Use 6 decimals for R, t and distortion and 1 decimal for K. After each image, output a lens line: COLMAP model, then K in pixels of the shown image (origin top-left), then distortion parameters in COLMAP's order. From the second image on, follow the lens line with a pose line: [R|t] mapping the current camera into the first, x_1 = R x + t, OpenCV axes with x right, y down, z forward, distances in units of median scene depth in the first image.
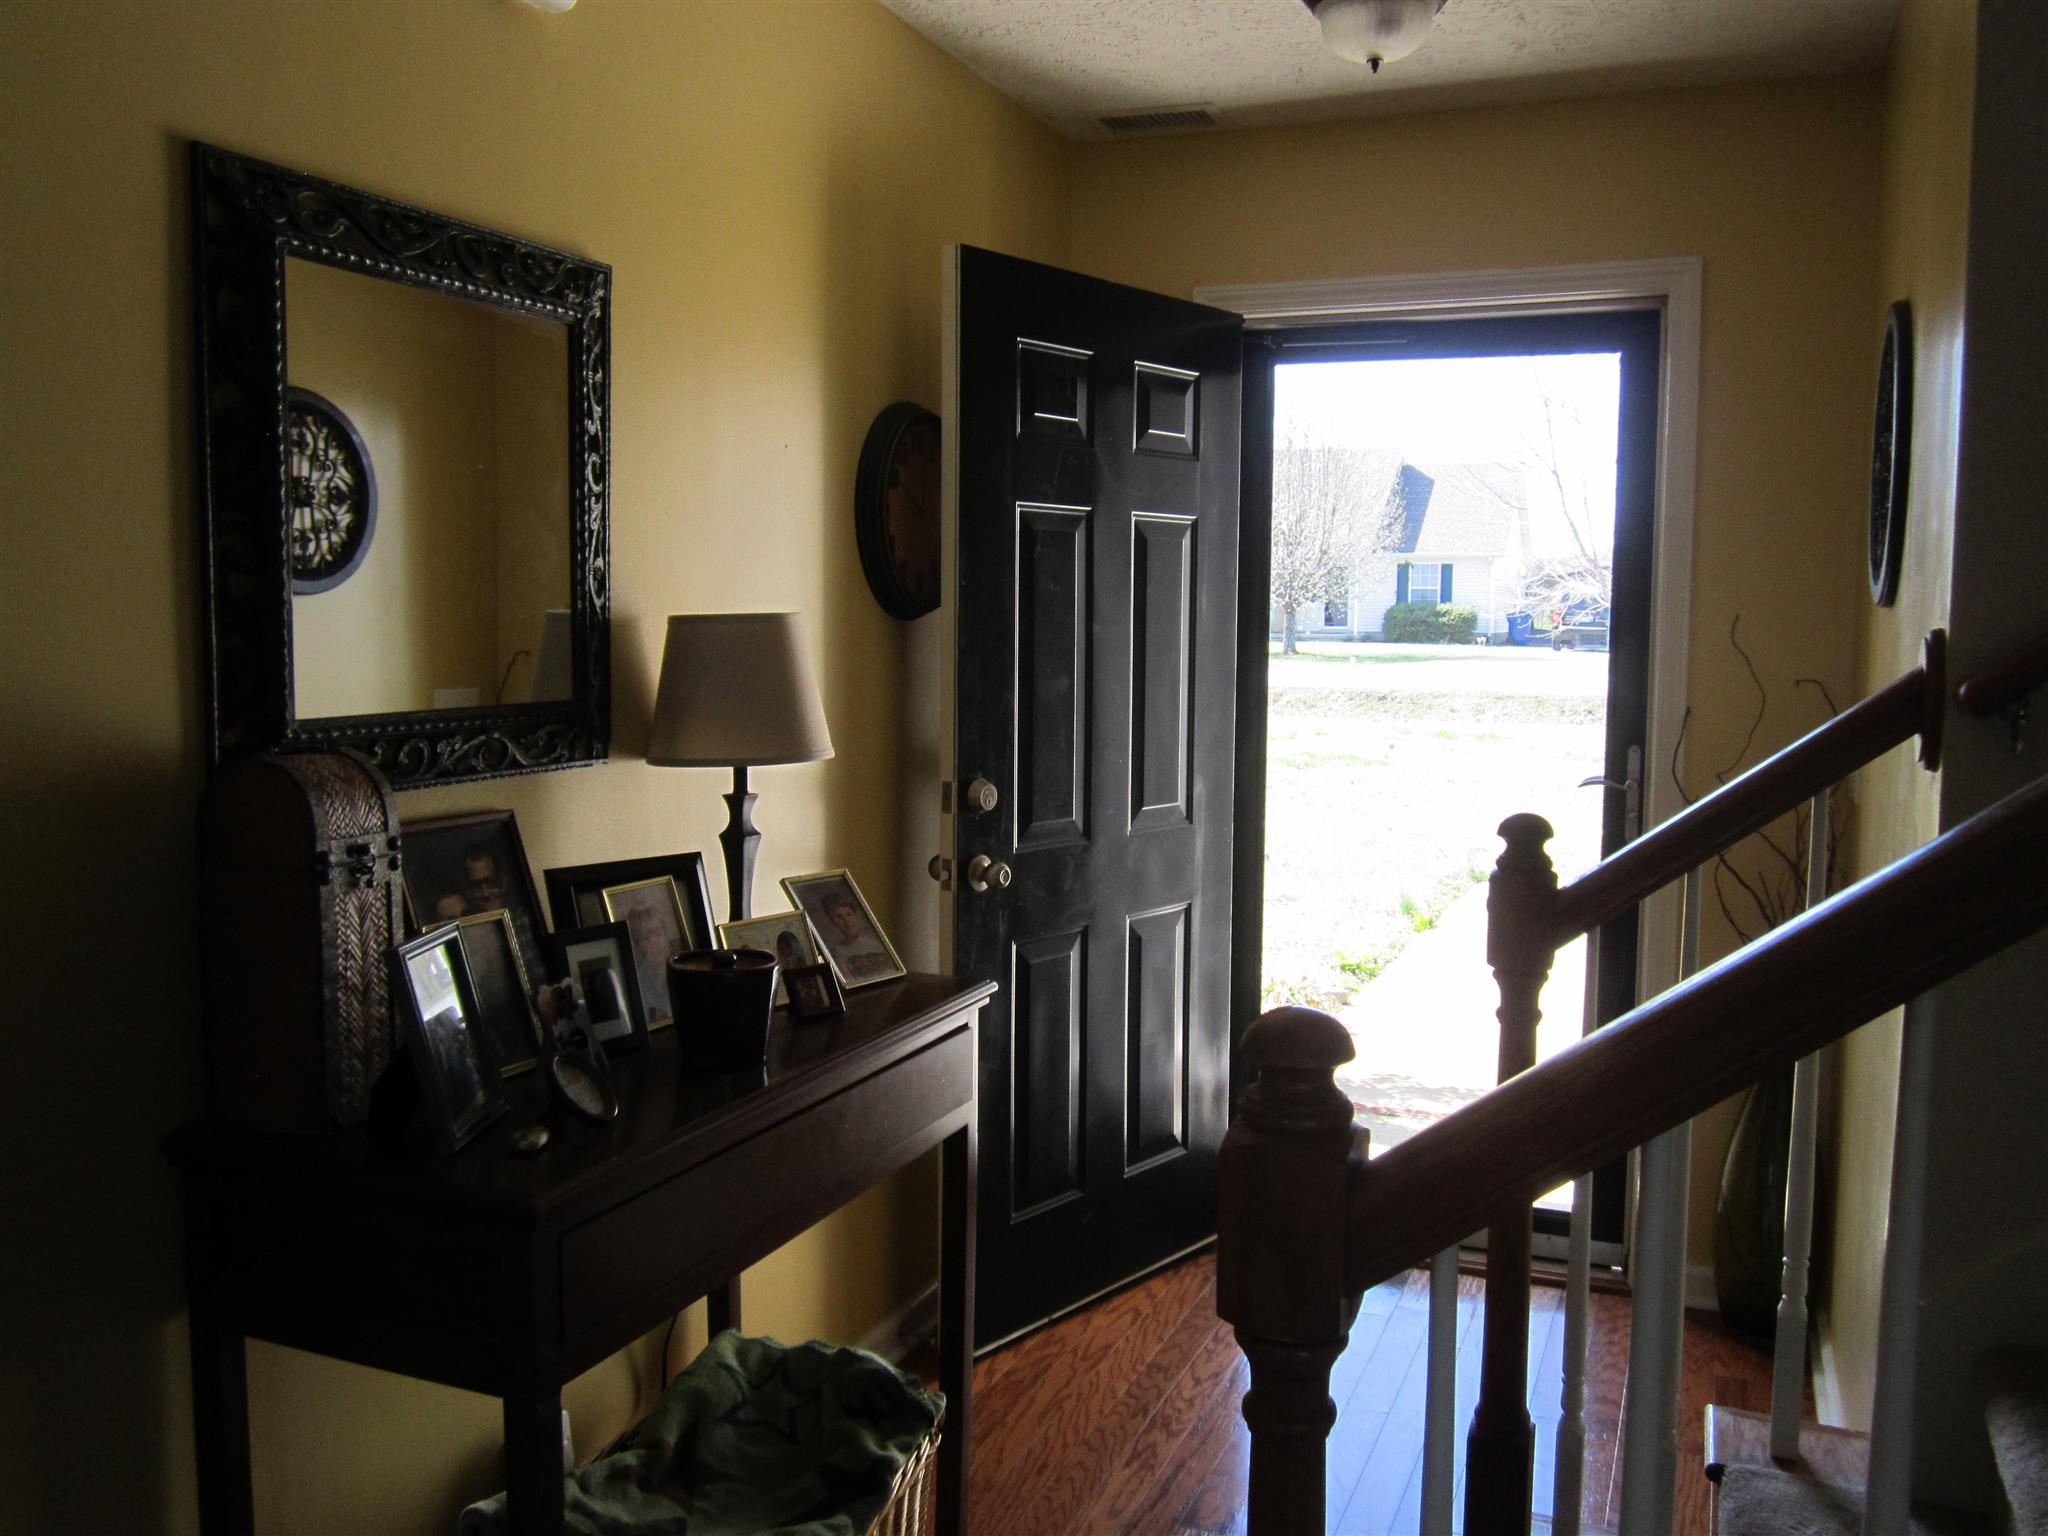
lens RADIAL K [[1731.0, 0, 1027.1], [0, 1731.0, 762.0], [0, 0, 1]] dist [-0.044312, 0.001678]
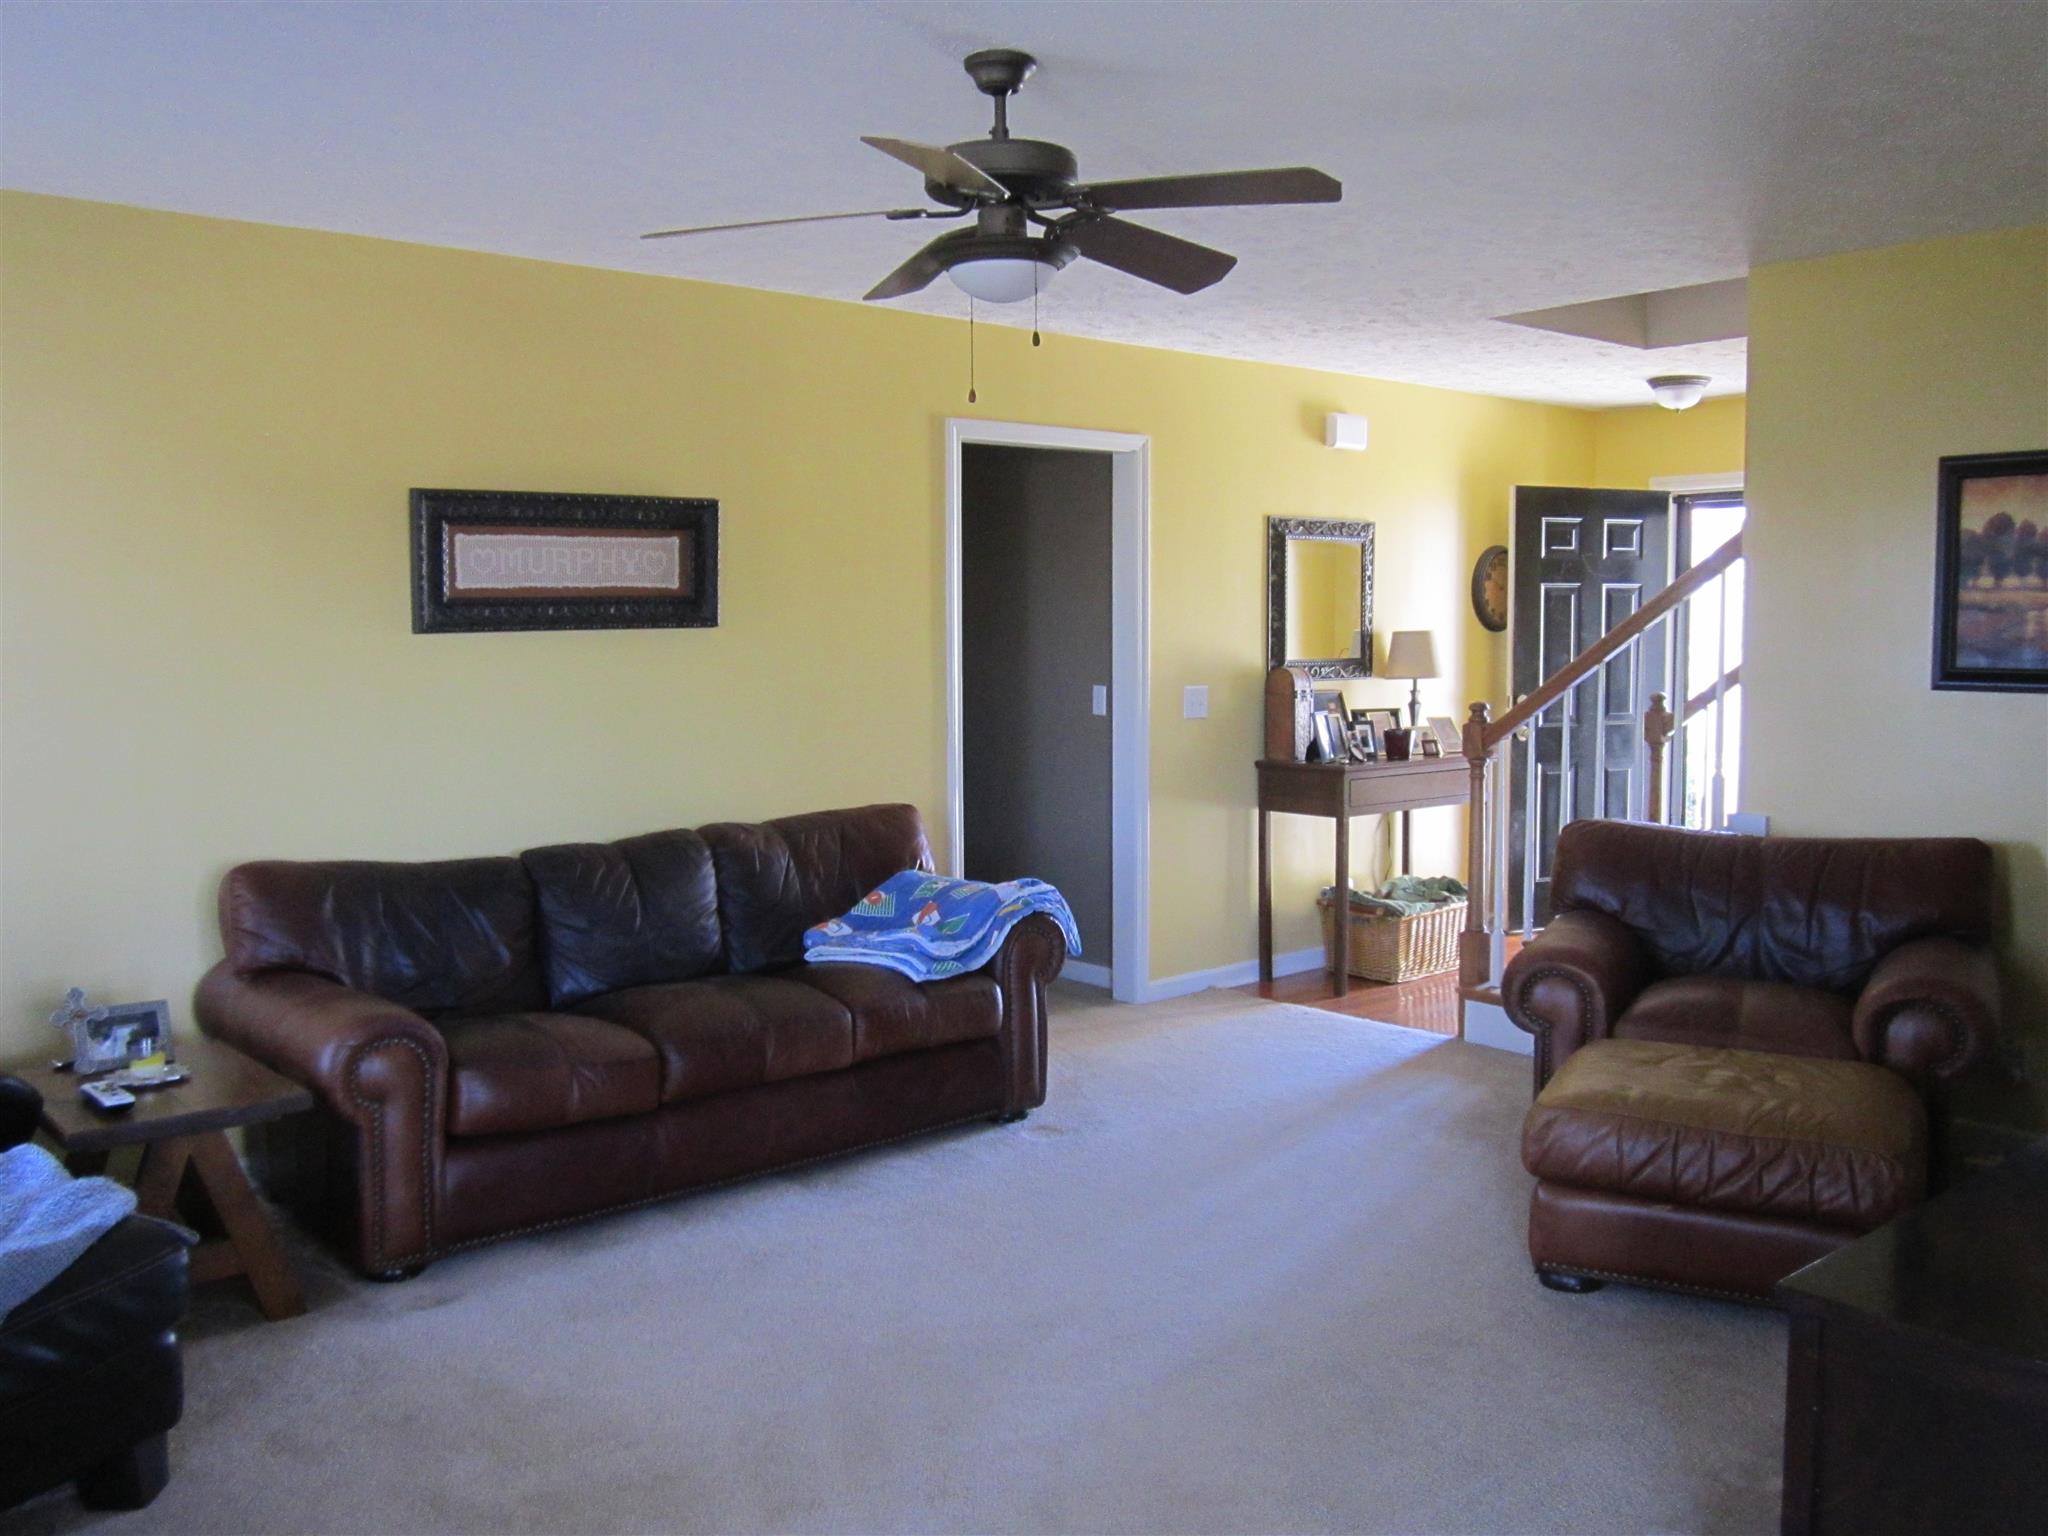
lens RADIAL K [[1731.0, 0, 1027.4], [0, 1731.0, 766.4], [0, 0, 1]] dist [-0.044312, 0.001678]
pose [[0.892376, 0.021600, -0.450776, 0.635234], [-0.024791, 0.999692, -0.001175, 0.184200], [0.450612, 0.012223, 0.892636, -2.142499]]
